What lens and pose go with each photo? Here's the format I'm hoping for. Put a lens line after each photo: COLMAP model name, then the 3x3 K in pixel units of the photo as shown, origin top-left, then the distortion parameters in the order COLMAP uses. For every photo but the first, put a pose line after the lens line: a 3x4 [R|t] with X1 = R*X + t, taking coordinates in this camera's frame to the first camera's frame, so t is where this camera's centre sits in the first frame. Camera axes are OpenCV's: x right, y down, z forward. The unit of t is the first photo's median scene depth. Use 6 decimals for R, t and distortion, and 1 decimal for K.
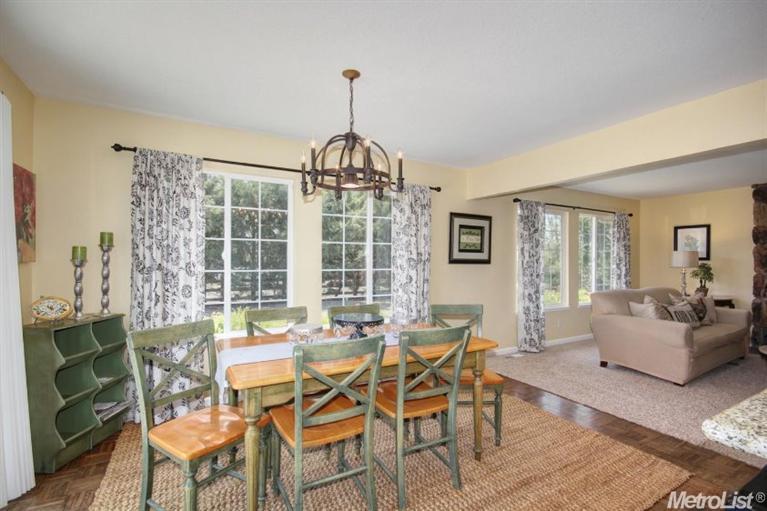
lens RADIAL K [[360.3, 0, 382.6], [0, 360.3, 263.1], [0, 0, 1]] dist [0.000754, -0.005834]
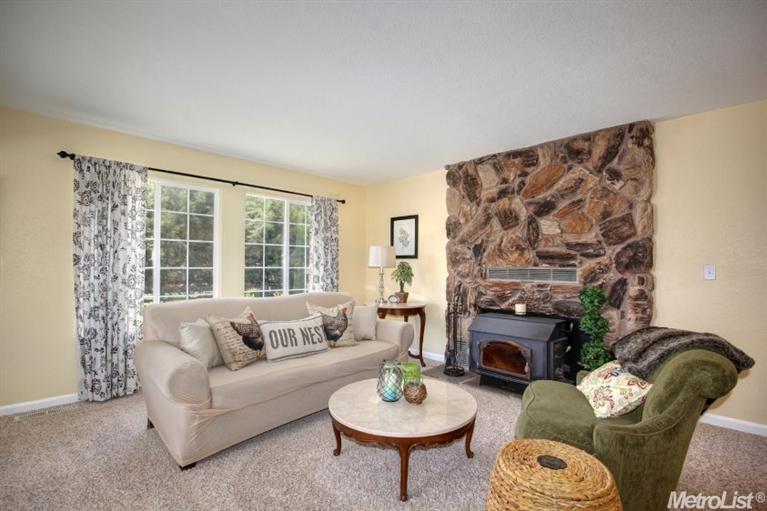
lens RADIAL K [[360.3, 0, 384.6], [0, 360.3, 260.3], [0, 0, 1]] dist [0.000754, -0.005834]
pose [[0.962630, 0.008693, 0.270680, 0.723989], [-0.004092, 0.999838, -0.017556, 0.013027], [-0.270788, 0.015792, 0.962509, 0.265987]]
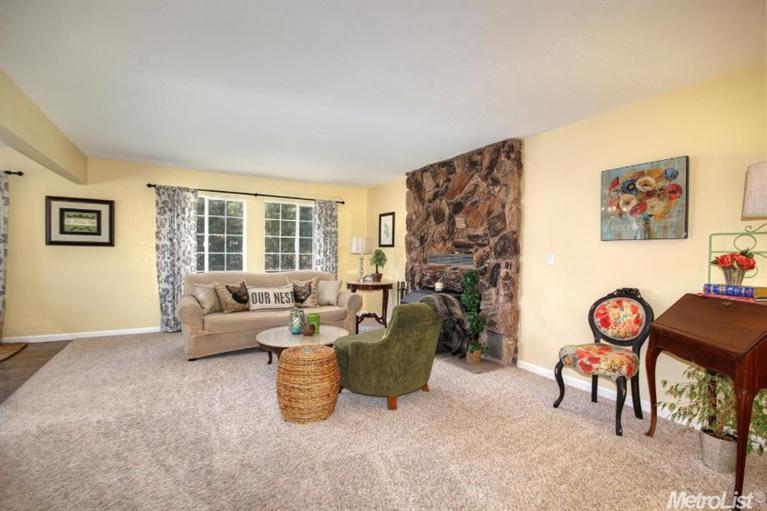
lens RADIAL K [[360.3, 0, 377.3], [0, 360.3, 258.0], [0, 0, 1]] dist [0.000754, -0.005834]
pose [[0.999932, 0.011291, -0.003042, 1.020471], [-0.011253, 0.999862, 0.012225, 0.013829], [0.003180, -0.012190, 0.999921, -0.038294]]
